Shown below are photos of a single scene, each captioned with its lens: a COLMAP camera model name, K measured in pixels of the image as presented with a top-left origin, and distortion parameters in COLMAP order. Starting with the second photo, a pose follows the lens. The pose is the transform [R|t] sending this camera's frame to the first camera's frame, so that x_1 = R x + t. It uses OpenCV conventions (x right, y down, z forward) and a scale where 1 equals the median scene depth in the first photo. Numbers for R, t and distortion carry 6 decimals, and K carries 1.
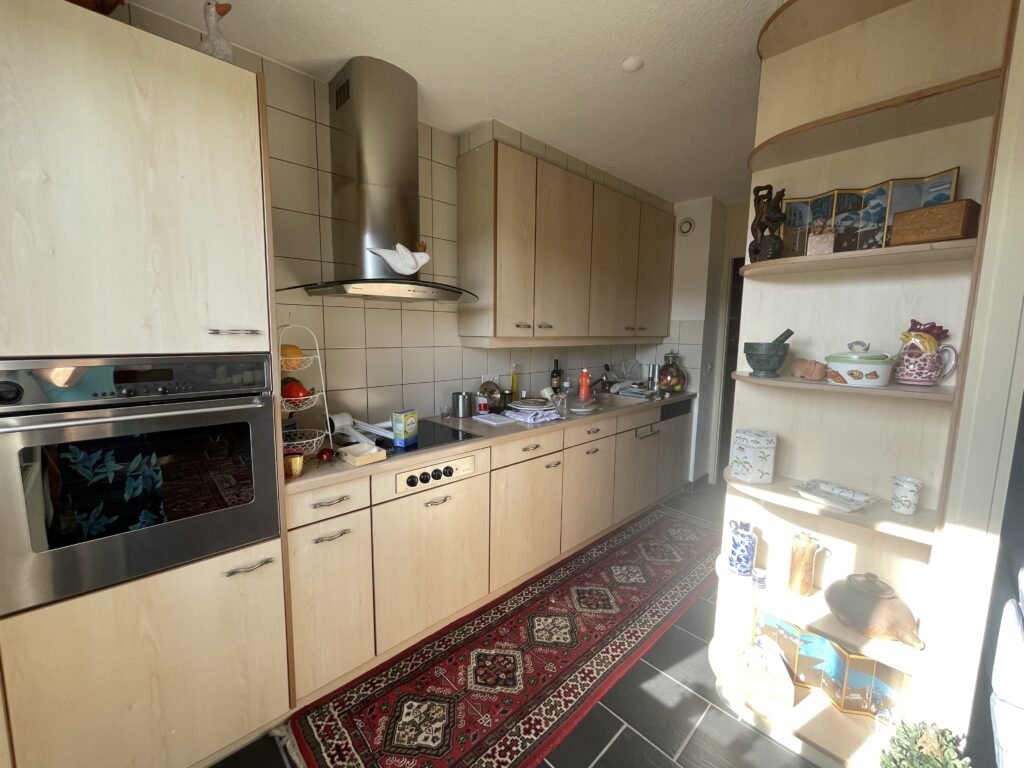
lens RADIAL K [[420.9, 0, 507.7], [0, 420.9, 379.0], [0, 0, 1]] dist [-0.000424, 0.000321]
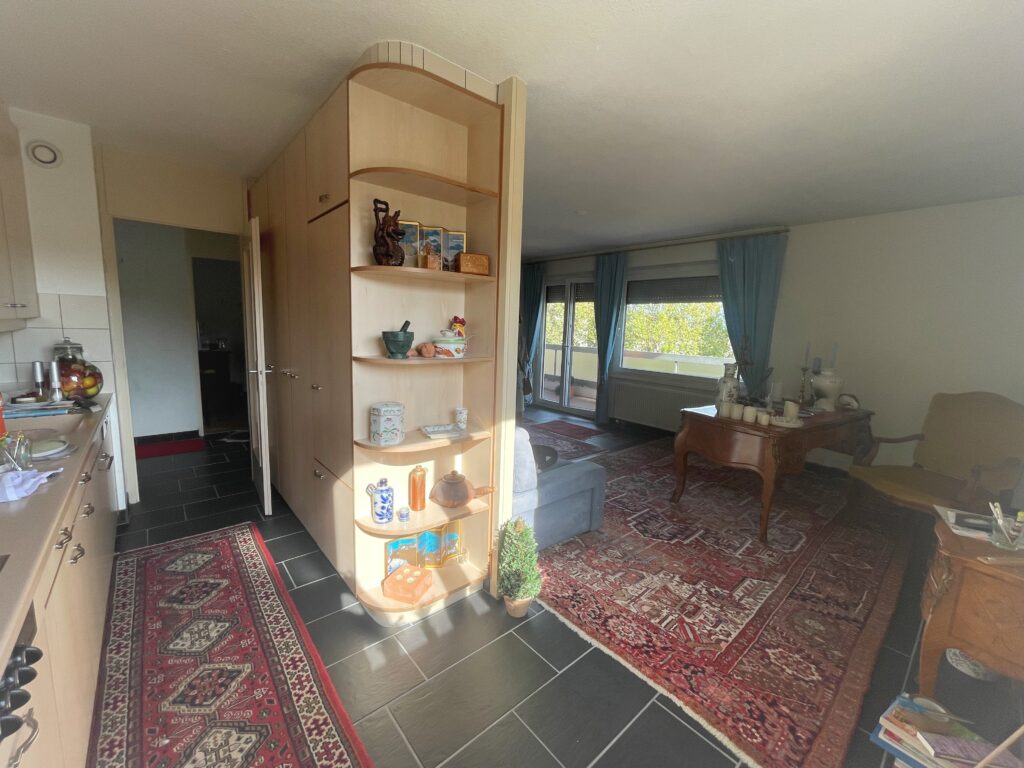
lens RADIAL K [[420.9, 0, 508.8], [0, 420.9, 379.5], [0, 0, 1]] dist [-0.000424, 0.000321]
pose [[0.041305, -0.142415, 0.988945, -0.535538], [0.083007, 0.986857, 0.138647, -0.076124], [-0.995693, 0.076362, 0.052584, 0.513673]]
